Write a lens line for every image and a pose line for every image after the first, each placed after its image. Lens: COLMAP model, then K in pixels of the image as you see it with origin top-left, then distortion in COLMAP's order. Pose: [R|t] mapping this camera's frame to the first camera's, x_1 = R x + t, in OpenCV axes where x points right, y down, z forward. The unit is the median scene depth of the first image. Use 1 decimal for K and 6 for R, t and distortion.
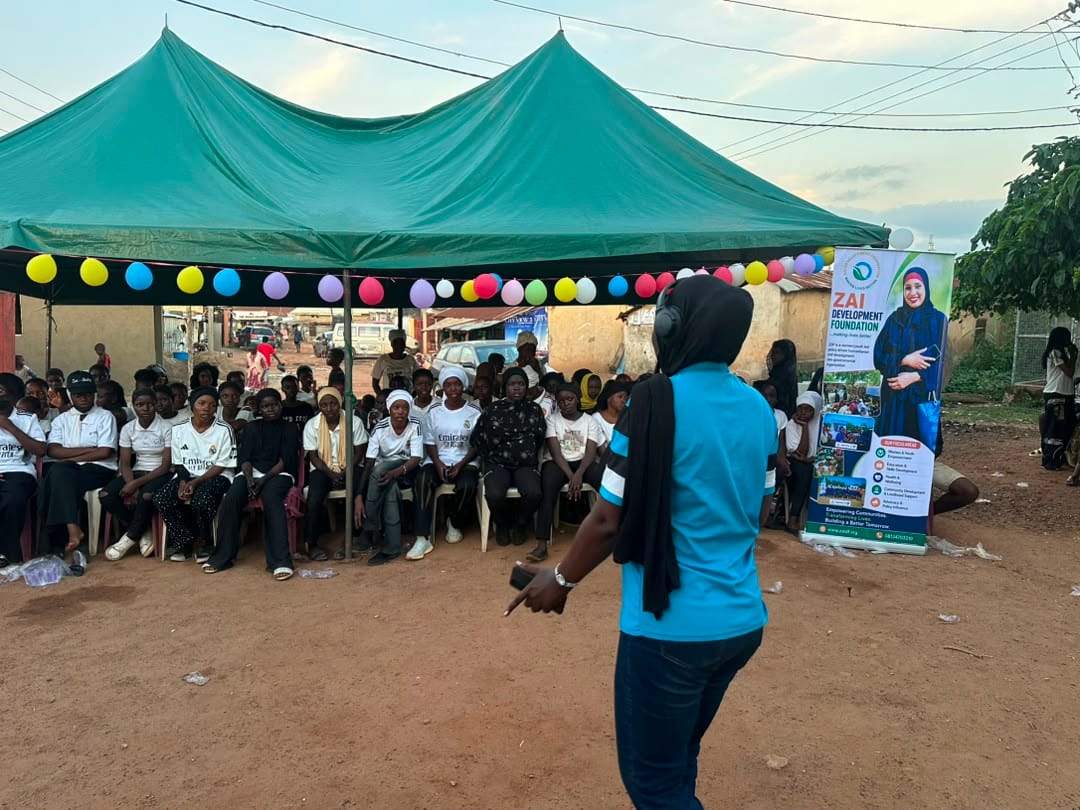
lens RADIAL K [[756.0, 0, 543.7], [0, 756.0, 407.2], [0, 0, 1]] dist [0.019871, -0.040077]
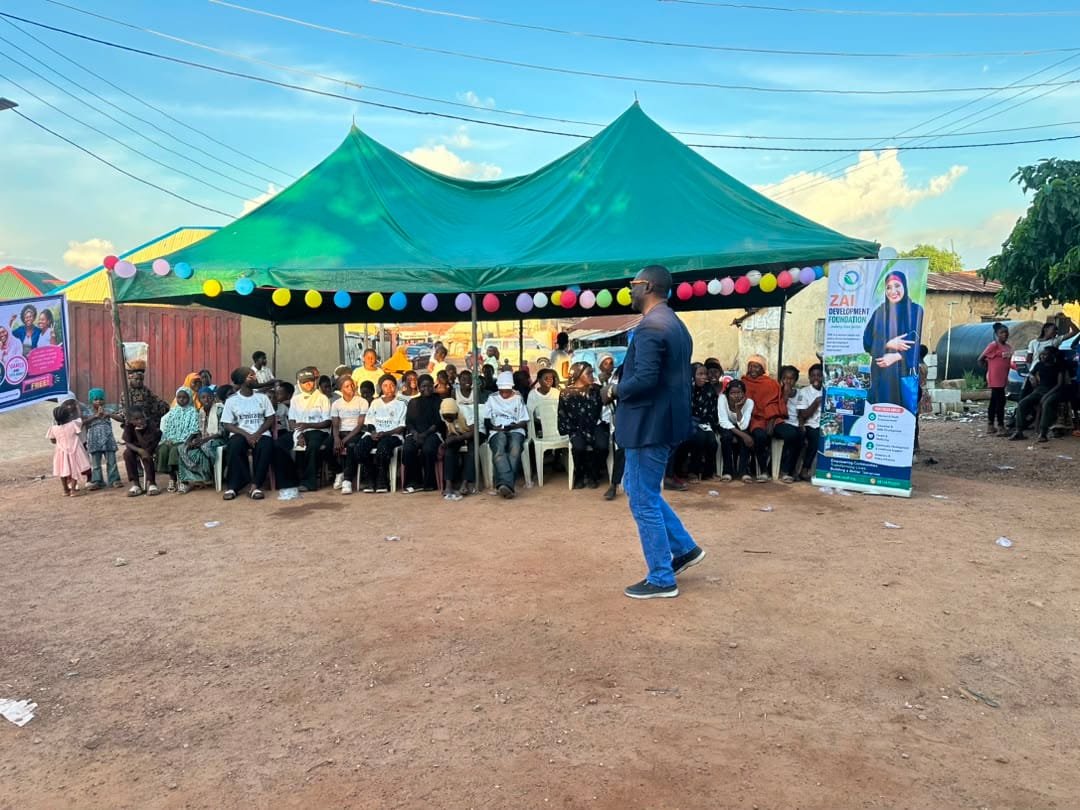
lens RADIAL K [[756.0, 0, 543.0], [0, 756.0, 410.0], [0, 0, 1]] dist [0.019871, -0.040077]
pose [[0.979823, -0.008814, -0.199674, 0.152675], [0.005887, 0.999866, -0.015247, 0.065398], [0.199782, 0.013764, 0.979744, -0.383402]]
